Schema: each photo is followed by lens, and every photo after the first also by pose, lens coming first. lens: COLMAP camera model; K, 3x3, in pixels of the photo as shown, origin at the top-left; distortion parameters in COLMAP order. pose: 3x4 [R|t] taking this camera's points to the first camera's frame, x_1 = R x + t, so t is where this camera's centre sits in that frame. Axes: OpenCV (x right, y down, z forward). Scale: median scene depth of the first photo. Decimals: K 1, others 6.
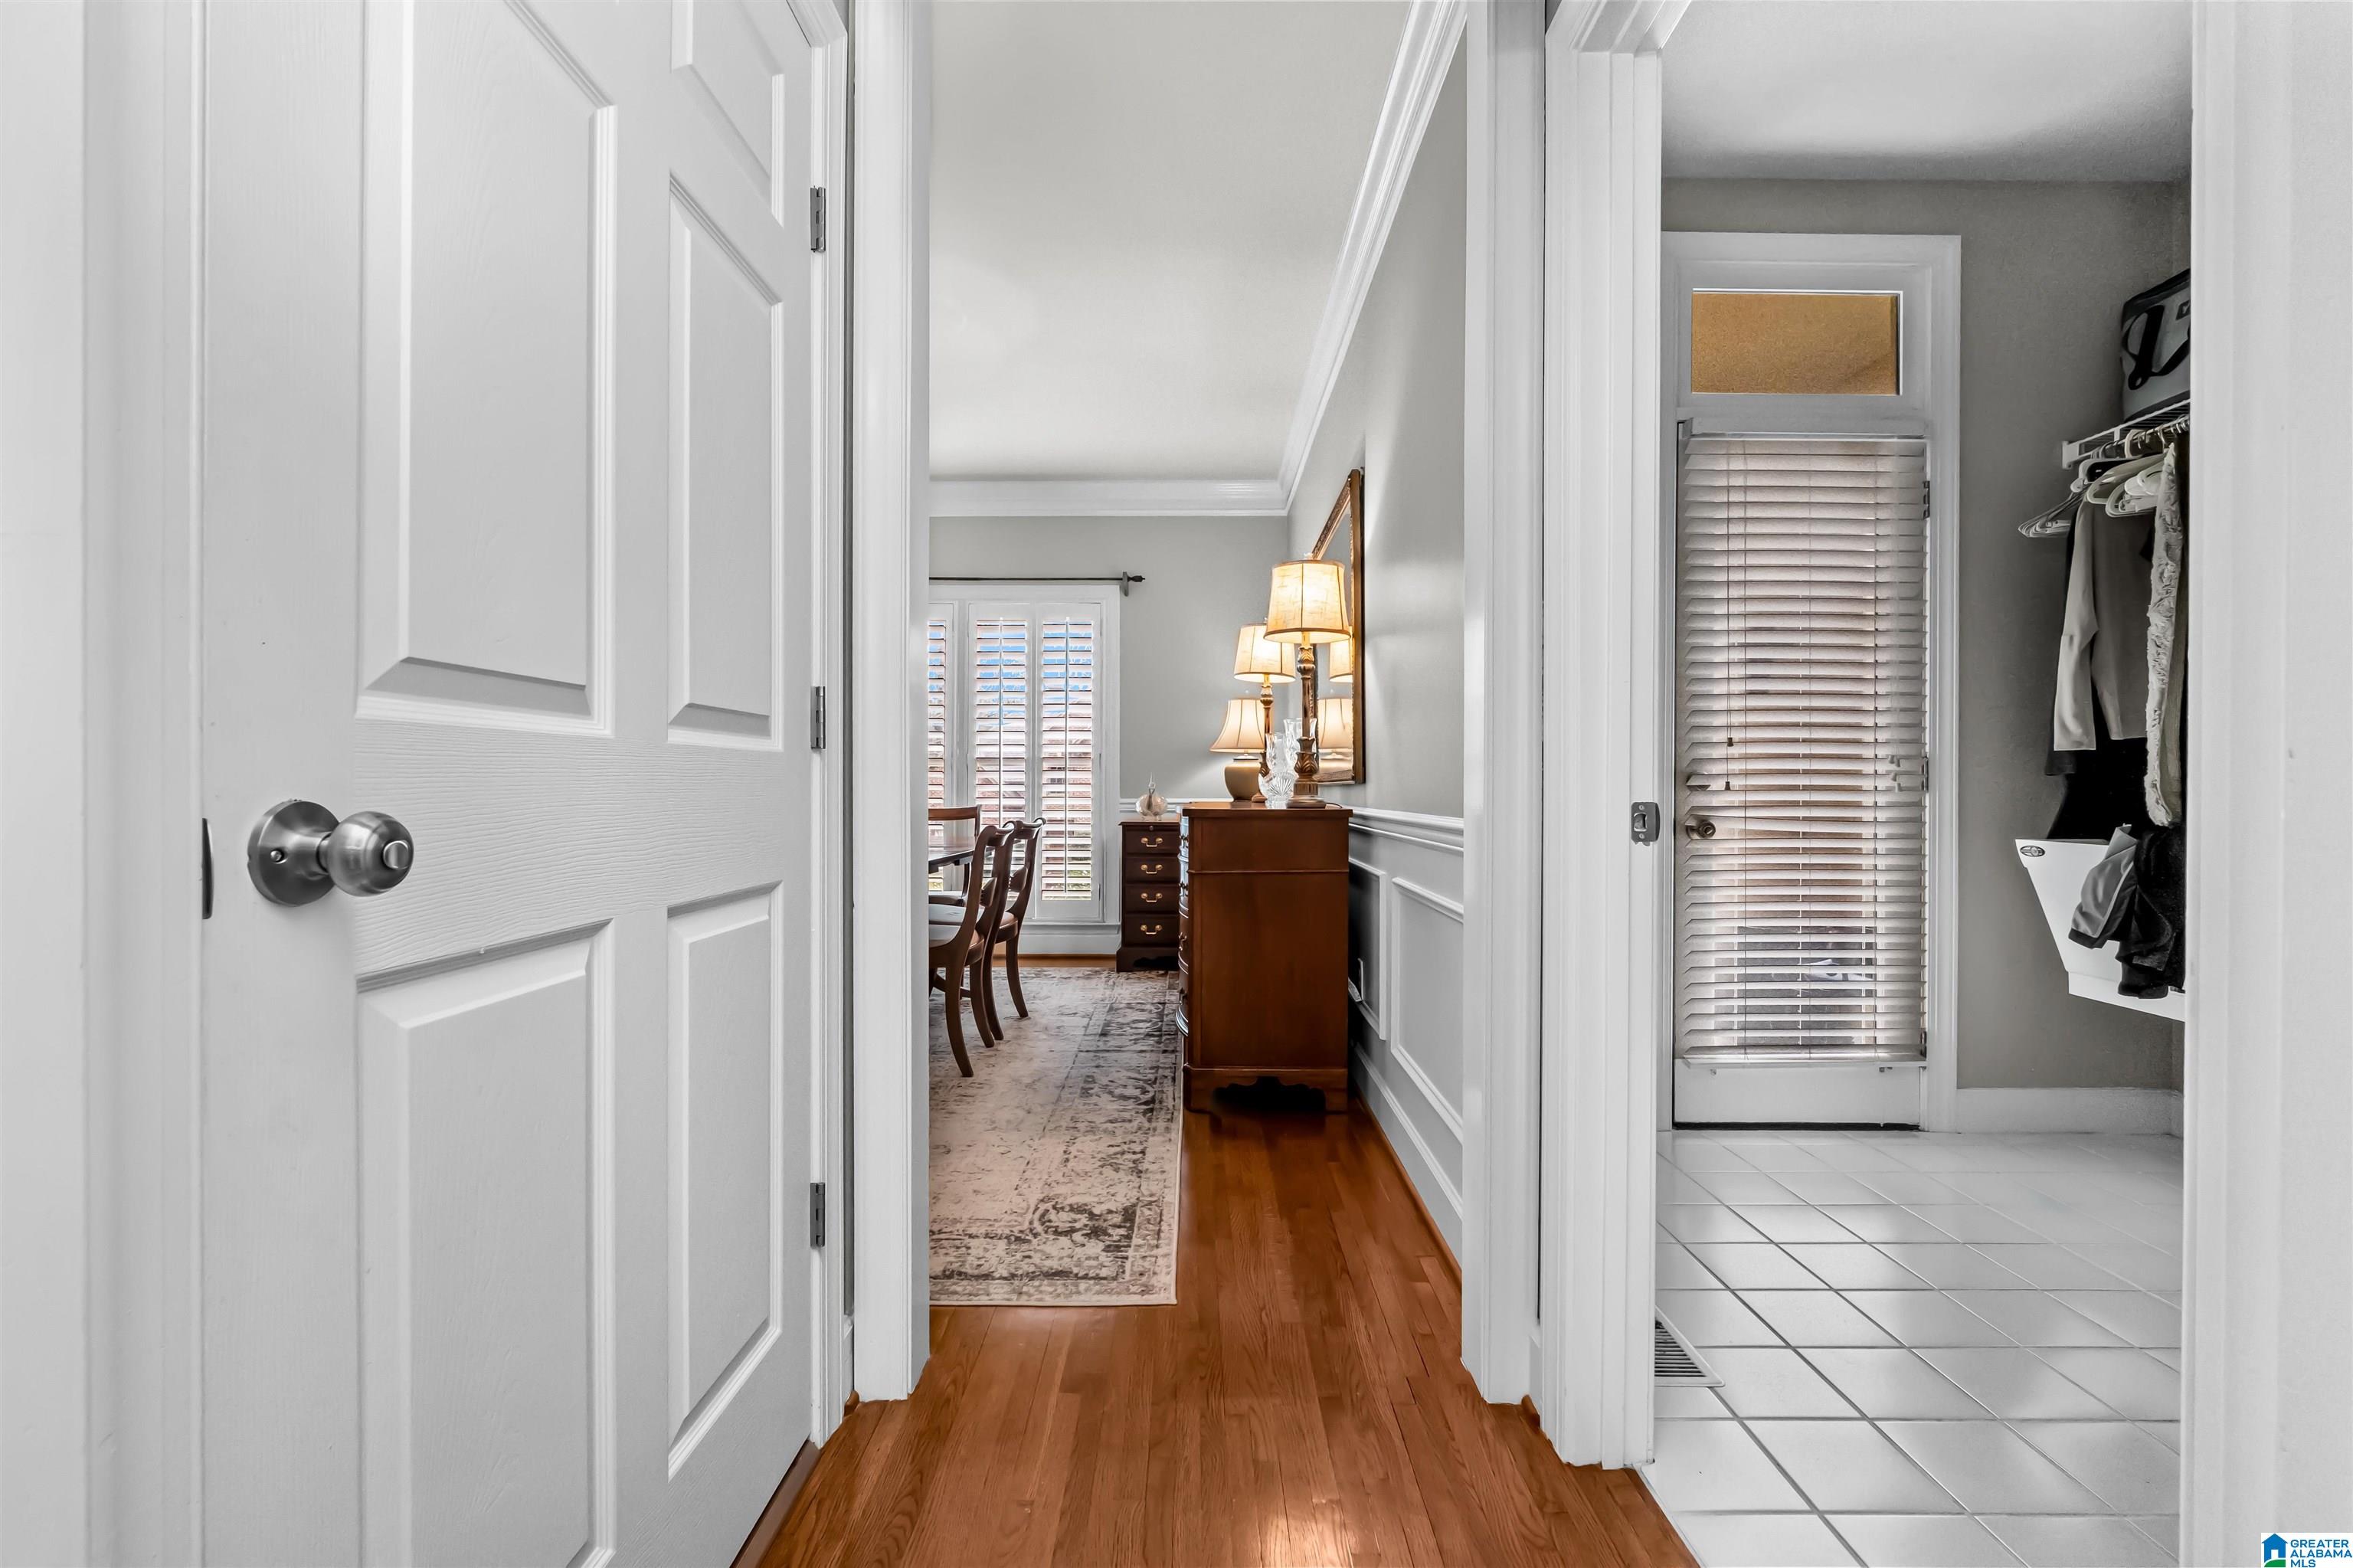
lens RADIAL K [[1019.1, 0, 1183.4], [0, 1019.1, 791.0], [0, 0, 1]] dist [0.000019, -0.000048]
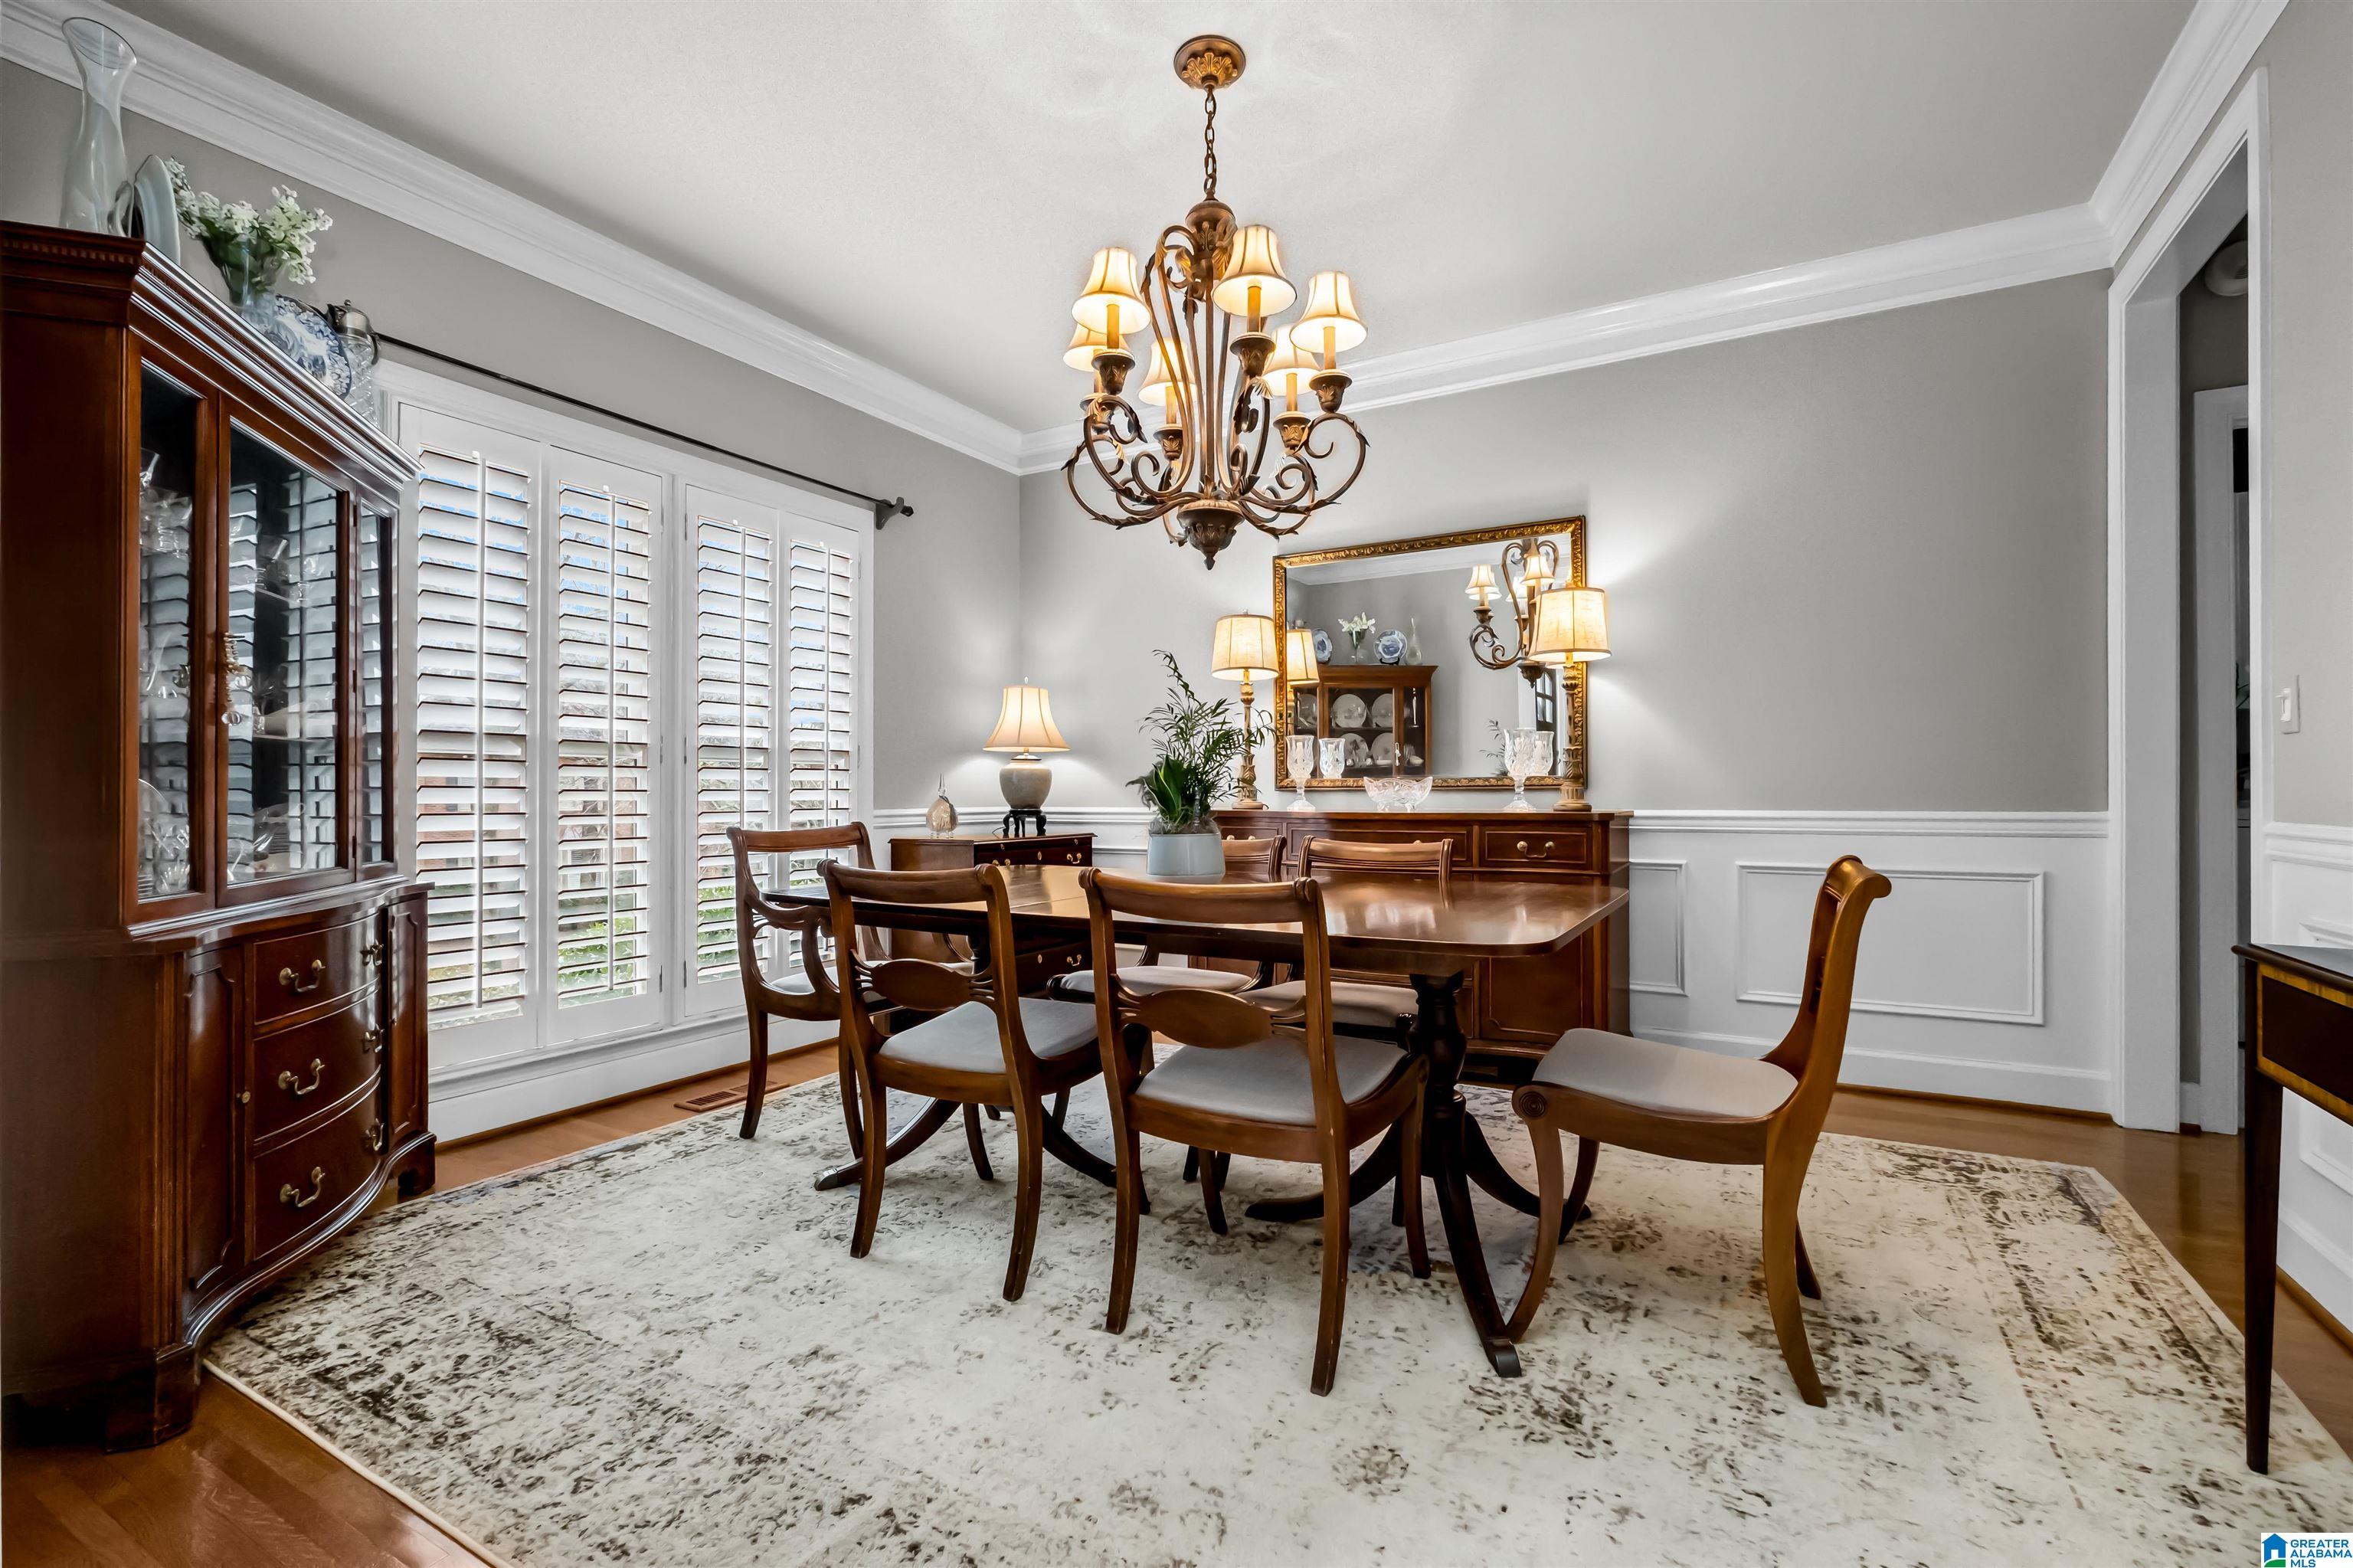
lens RADIAL K [[1031.9, 0, 1180.6], [0, 1031.9, 797.5], [0, 0, 1]] dist [-0.003394, -0.000374]
pose [[0.481596, -0.003838, 0.876385, -0.697001], [0.006531, 0.999978, 0.000791, -0.000987], [-0.876369, 0.005342, 0.481611, 0.545706]]
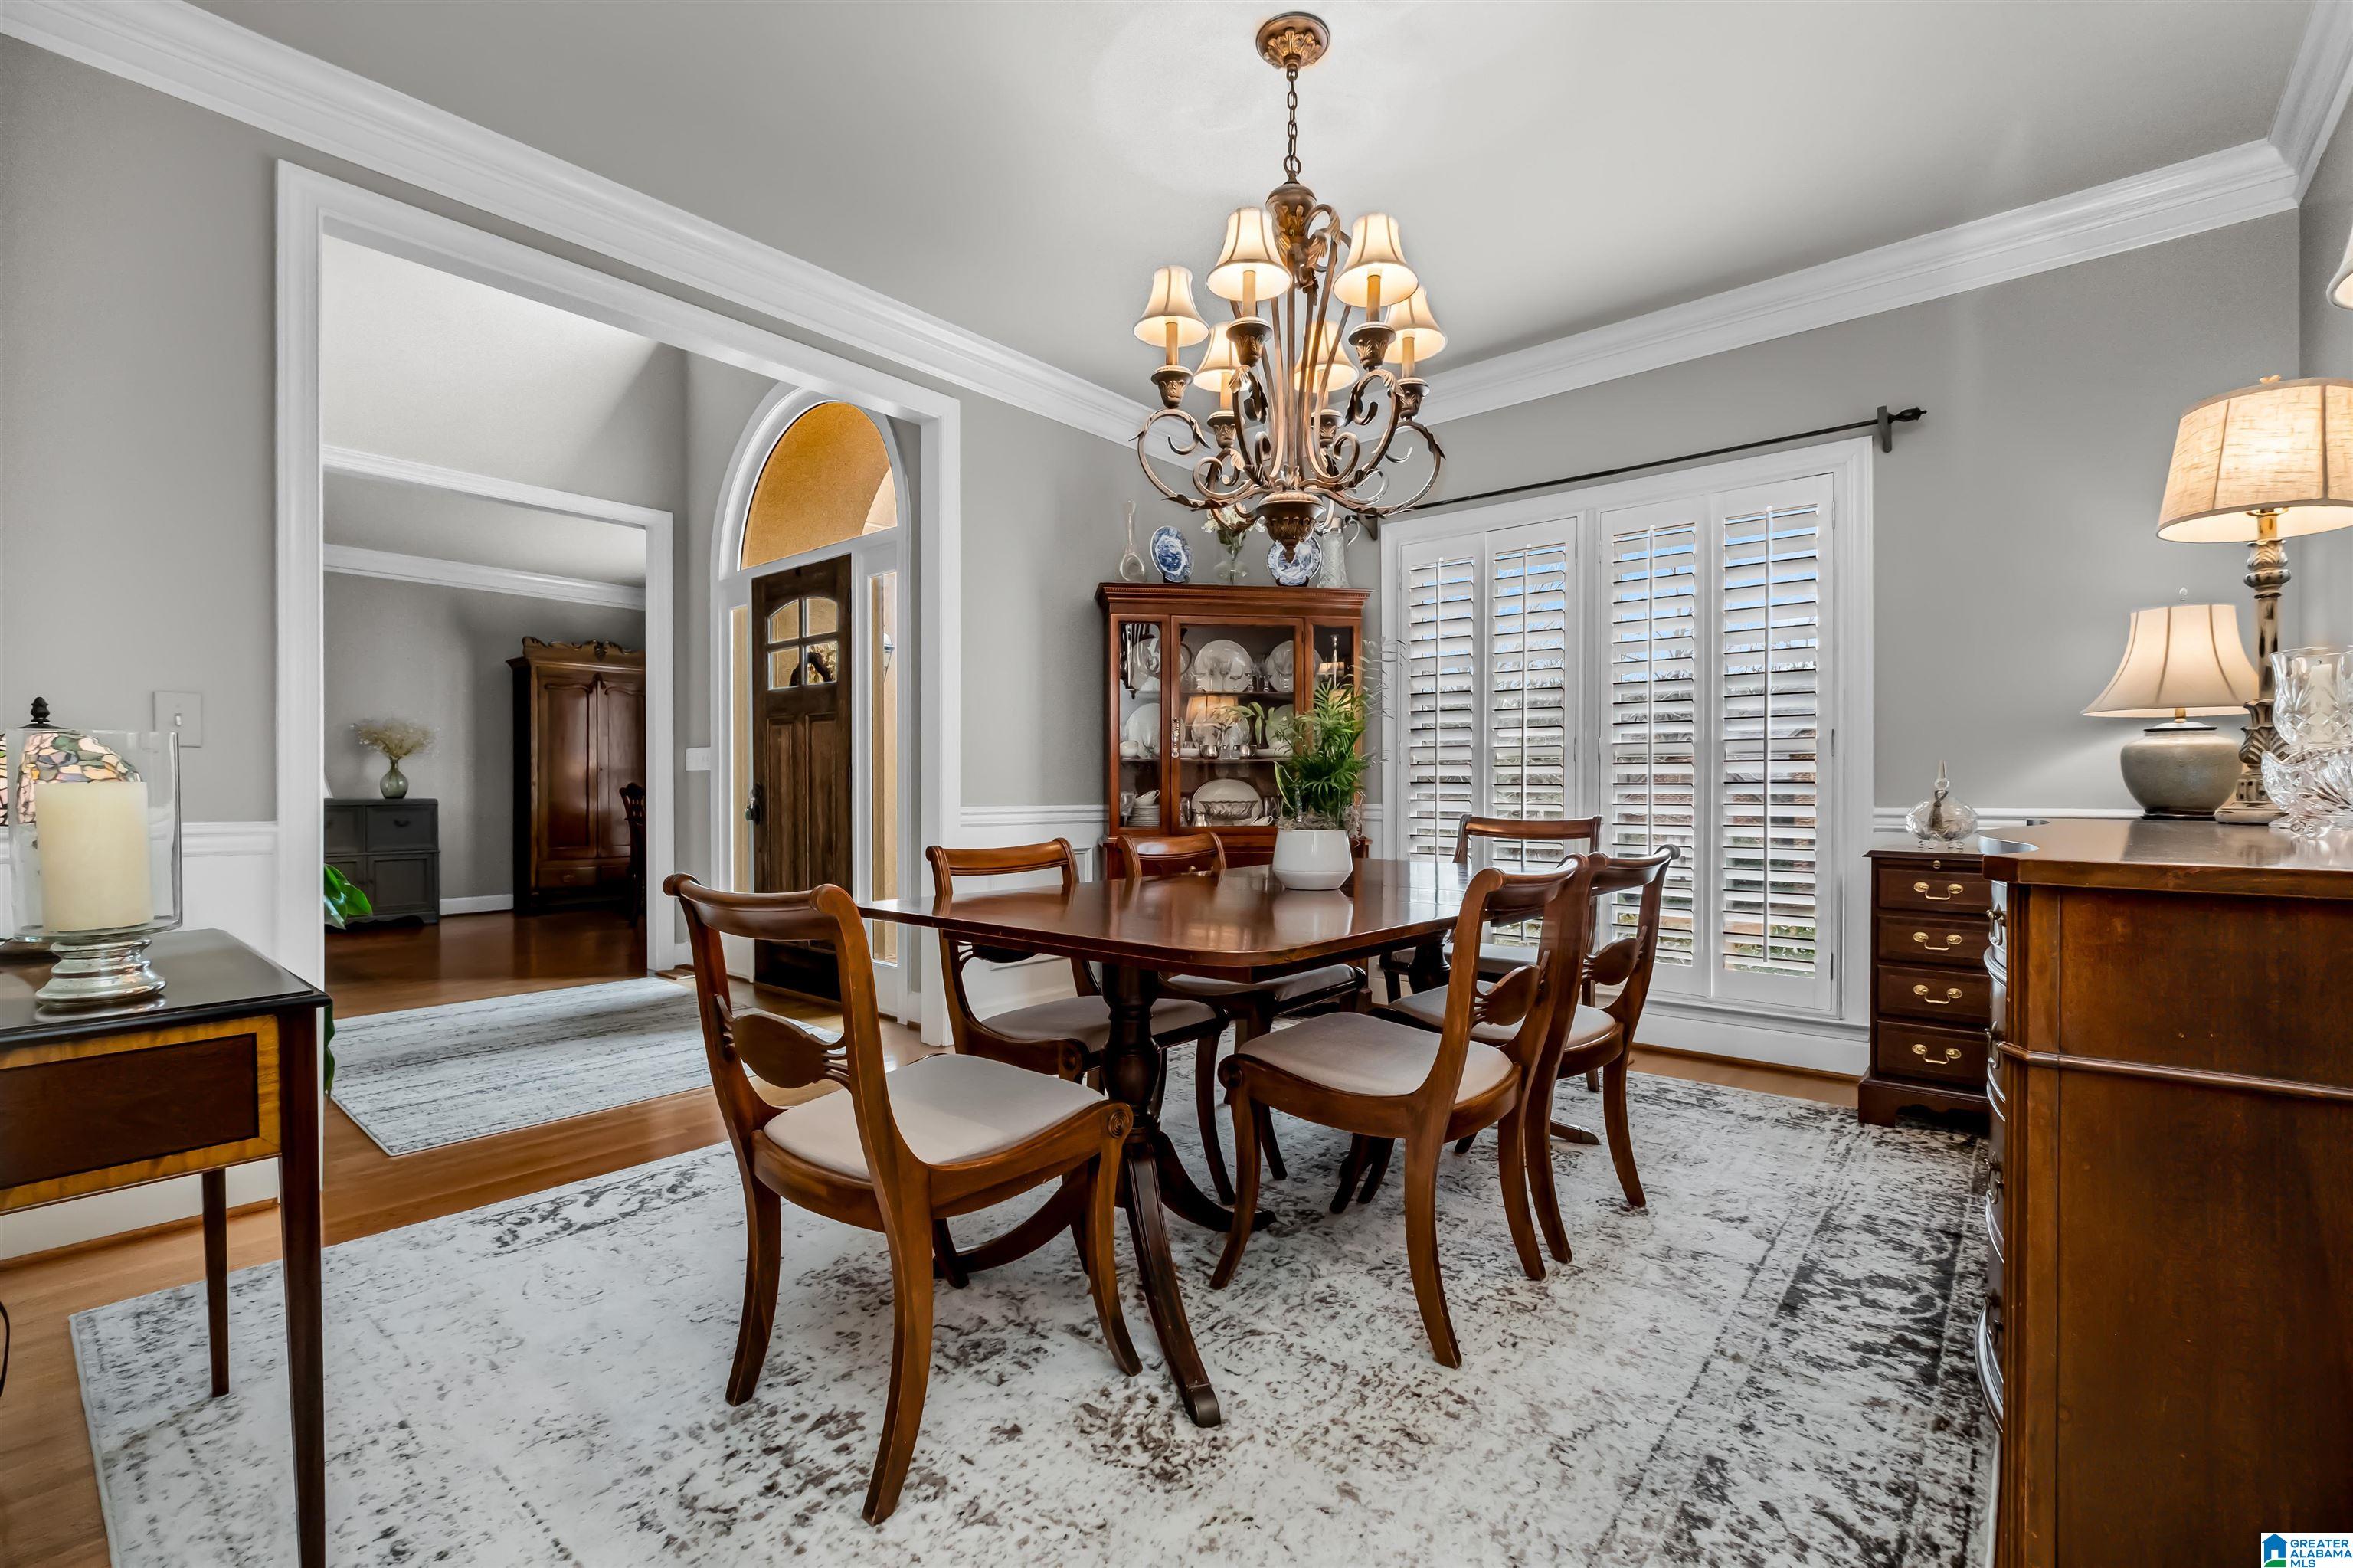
lens RADIAL K [[1027.9, 0, 1184.7], [0, 1027.9, 799.1], [0, 0, 1]] dist [-0.011302, 0.000399]
pose [[0.773221, 0.007356, -0.634093, 0.003344], [-0.003793, 0.999968, 0.006976, -0.000041], [0.634125, -0.002989, 0.773225, 0.366728]]
